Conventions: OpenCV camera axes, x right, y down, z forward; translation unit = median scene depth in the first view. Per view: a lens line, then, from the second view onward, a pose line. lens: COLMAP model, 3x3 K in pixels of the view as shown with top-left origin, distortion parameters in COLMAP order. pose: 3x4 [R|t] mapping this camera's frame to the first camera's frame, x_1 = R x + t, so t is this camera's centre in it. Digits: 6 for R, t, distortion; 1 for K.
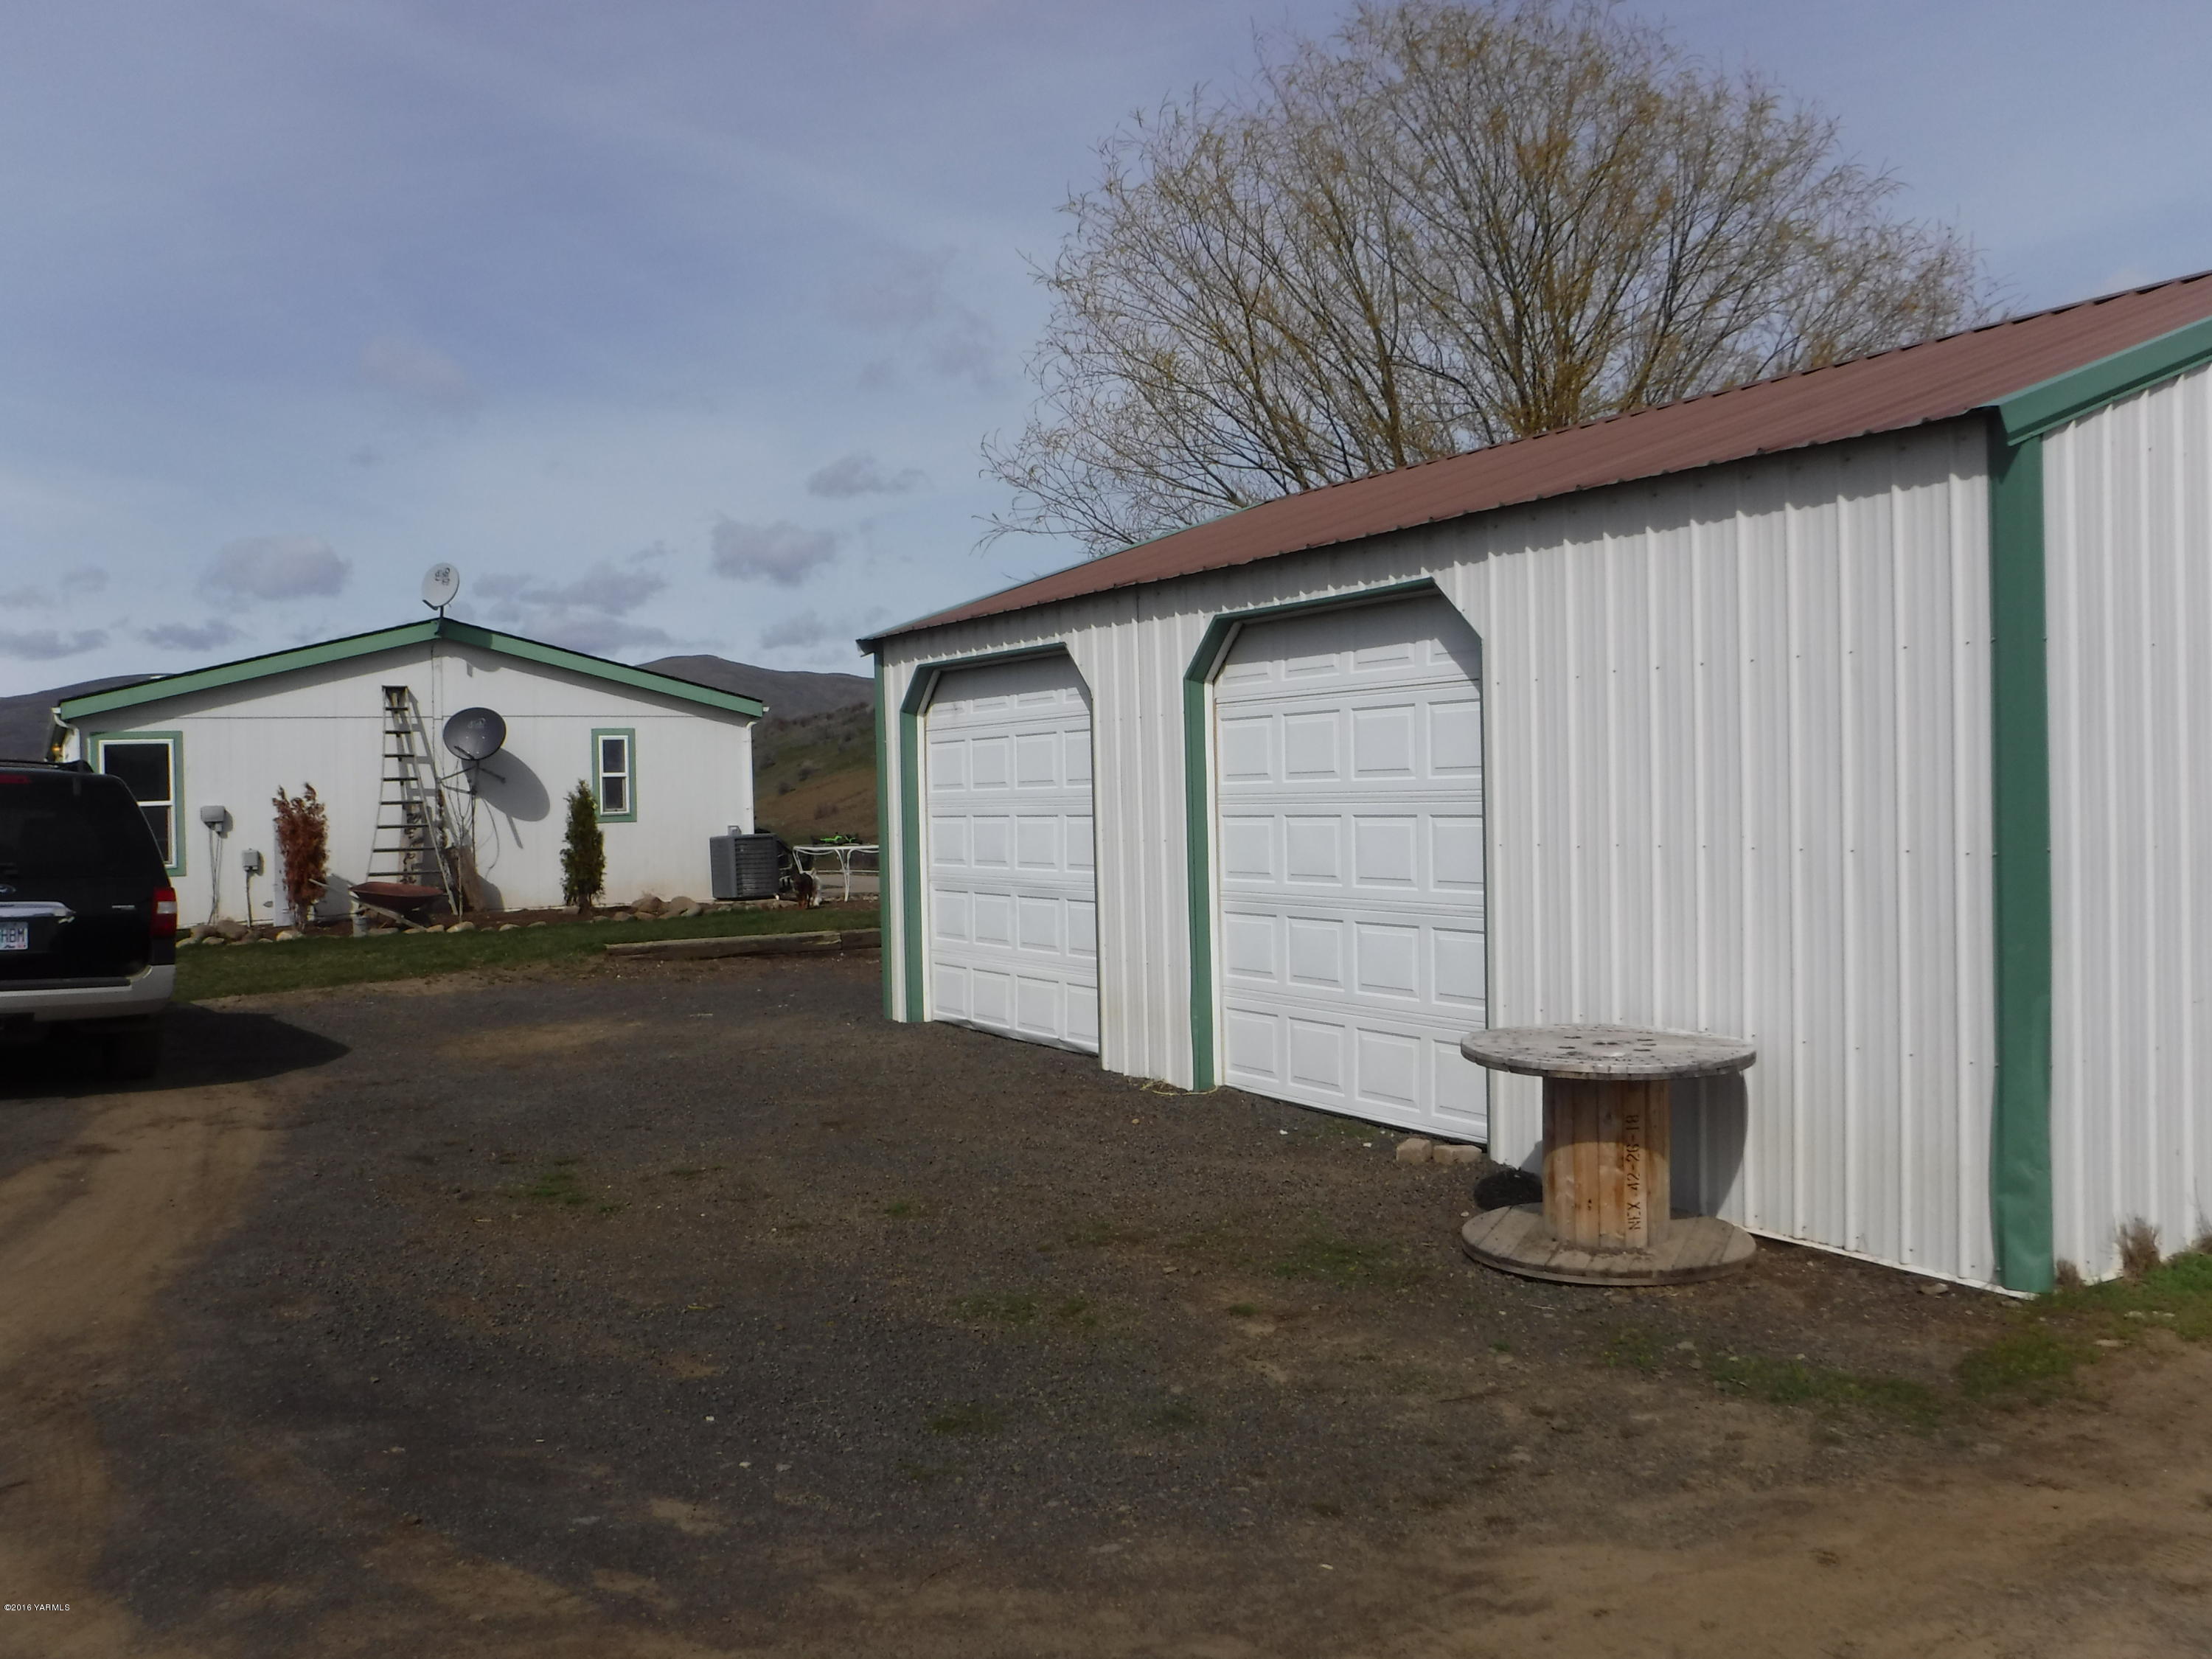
lens RADIAL K [[1868.5, 0, 1104.6], [0, 1868.5, 833.9], [0, 0, 1]] dist [-0.080446, 0.056397]
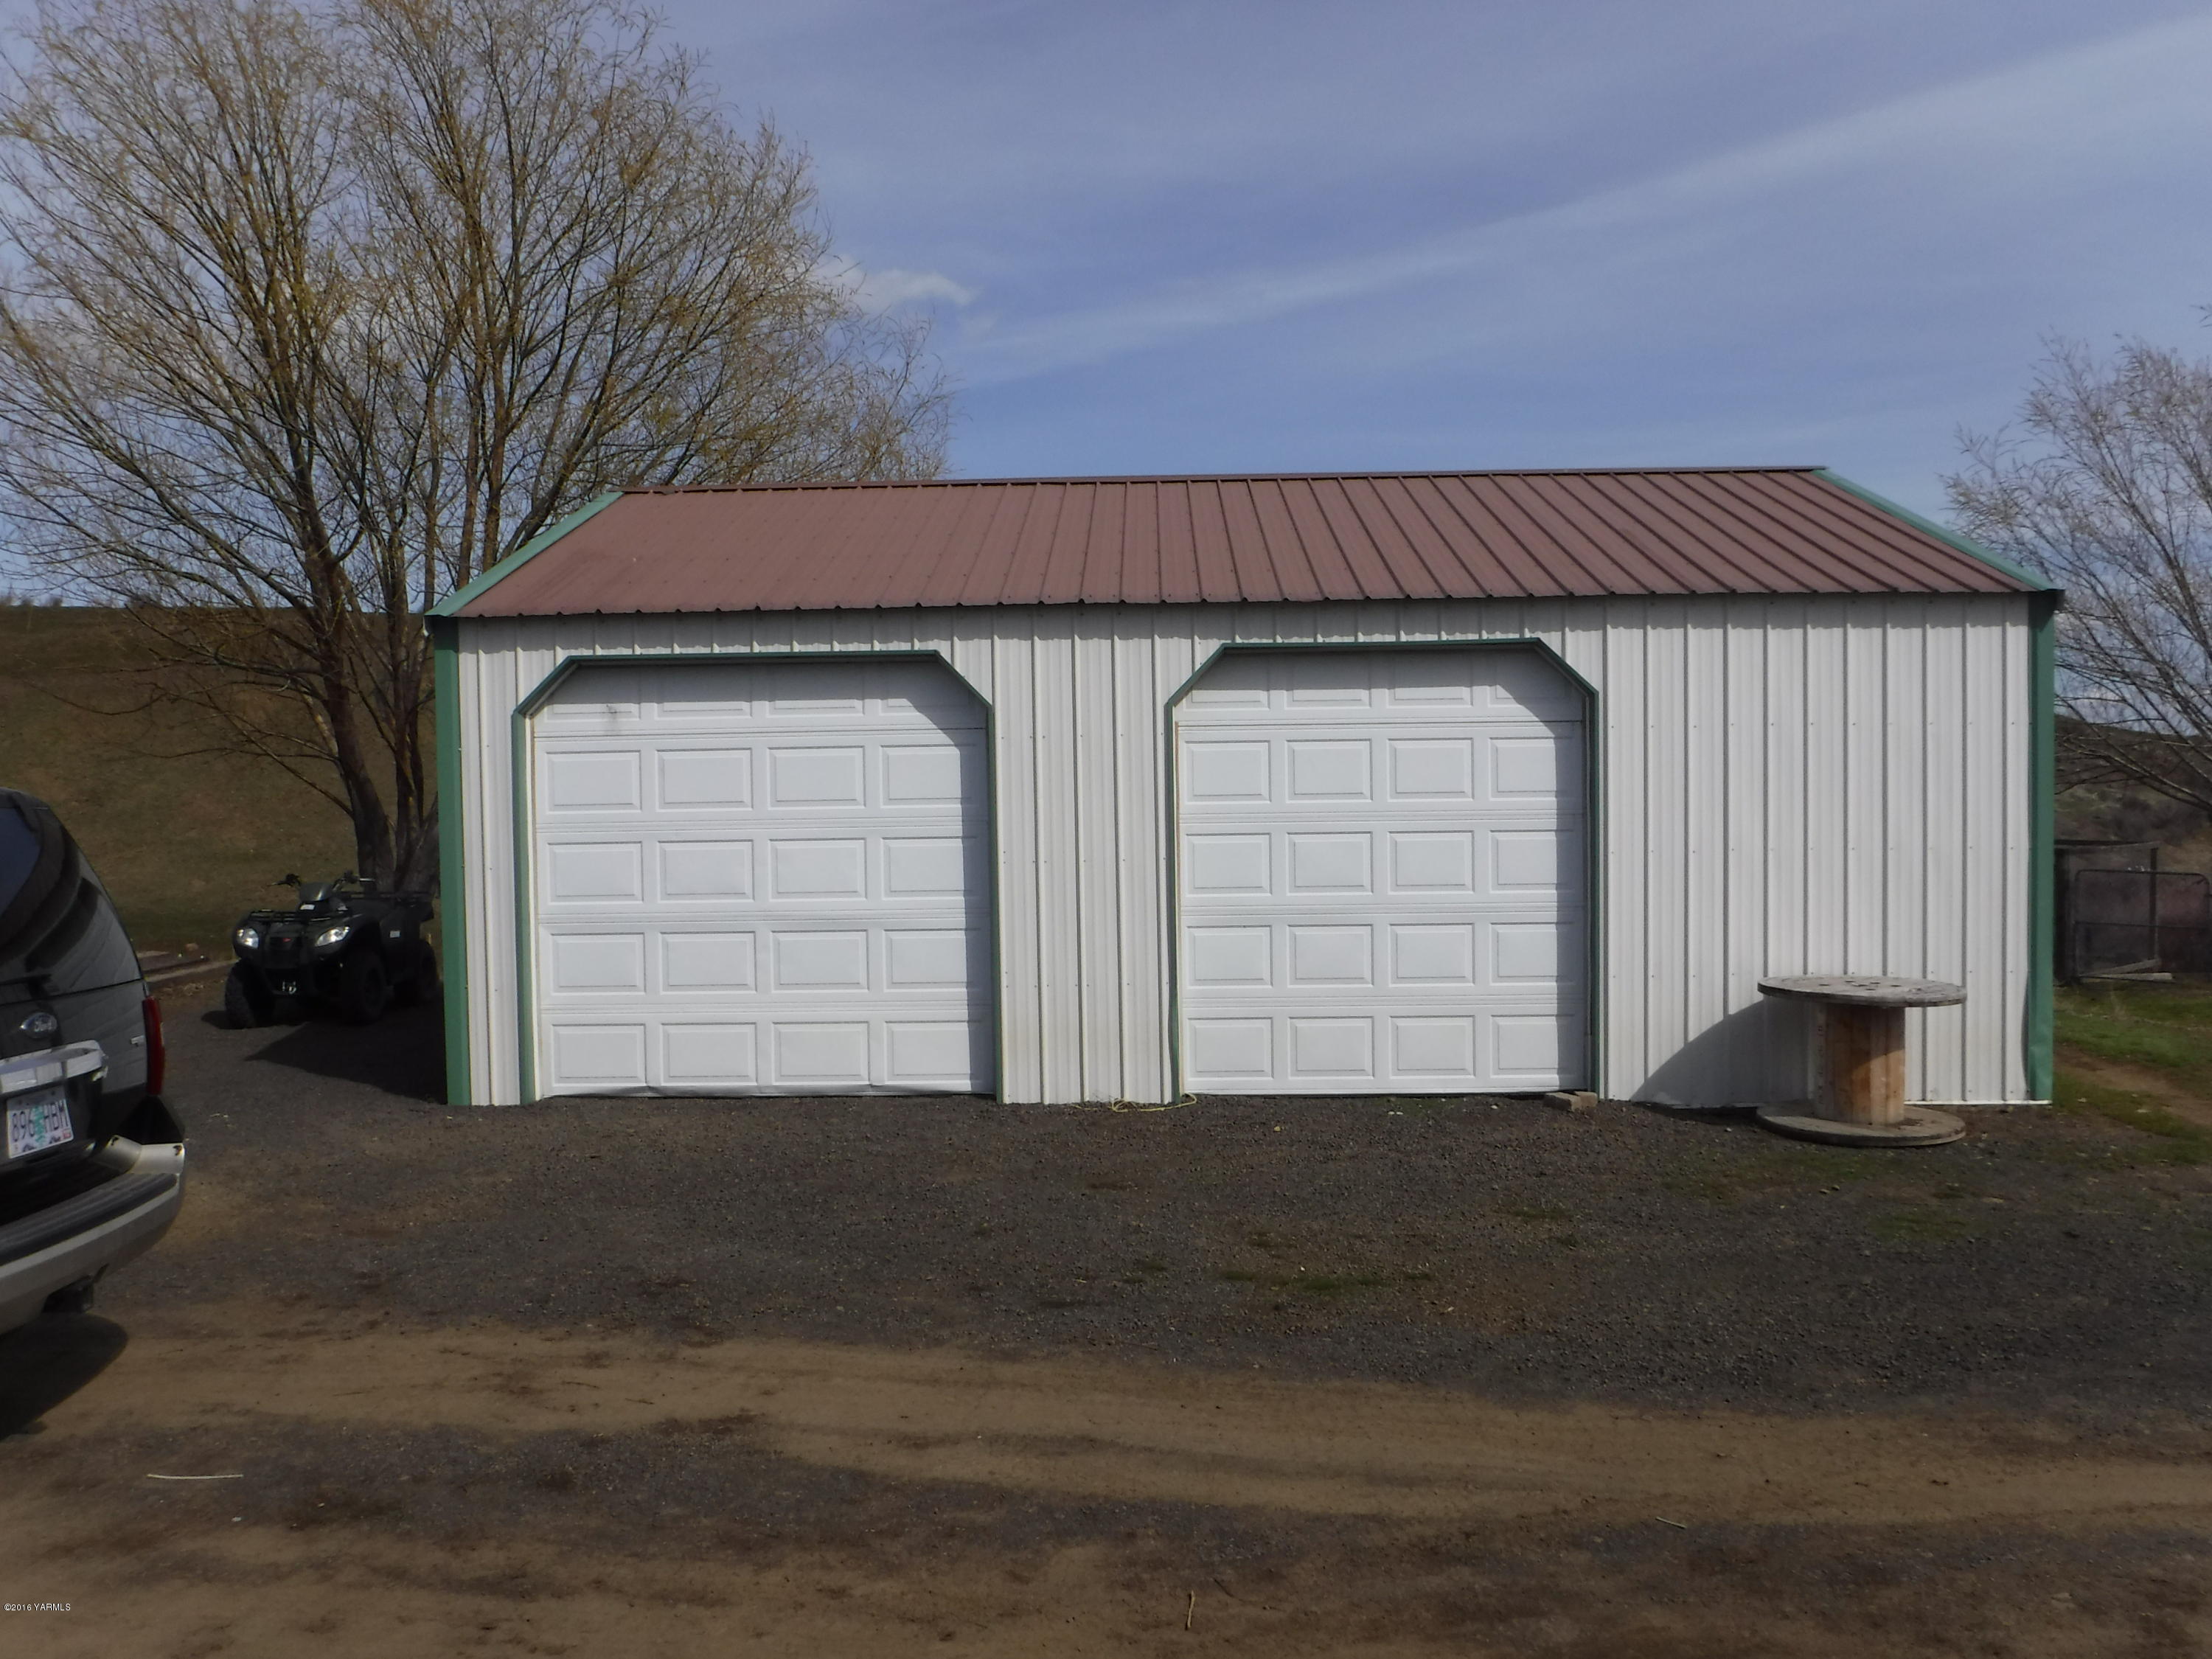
lens RADIAL K [[1868.5, 0, 1105.9], [0, 1868.5, 828.0], [0, 0, 1]] dist [-0.080446, 0.056397]
pose [[0.530891, 0.079070, 0.843743, -0.702041], [0.018042, 0.994357, -0.104536, 0.079242], [-0.847248, 0.070720, 0.526469, 0.406597]]
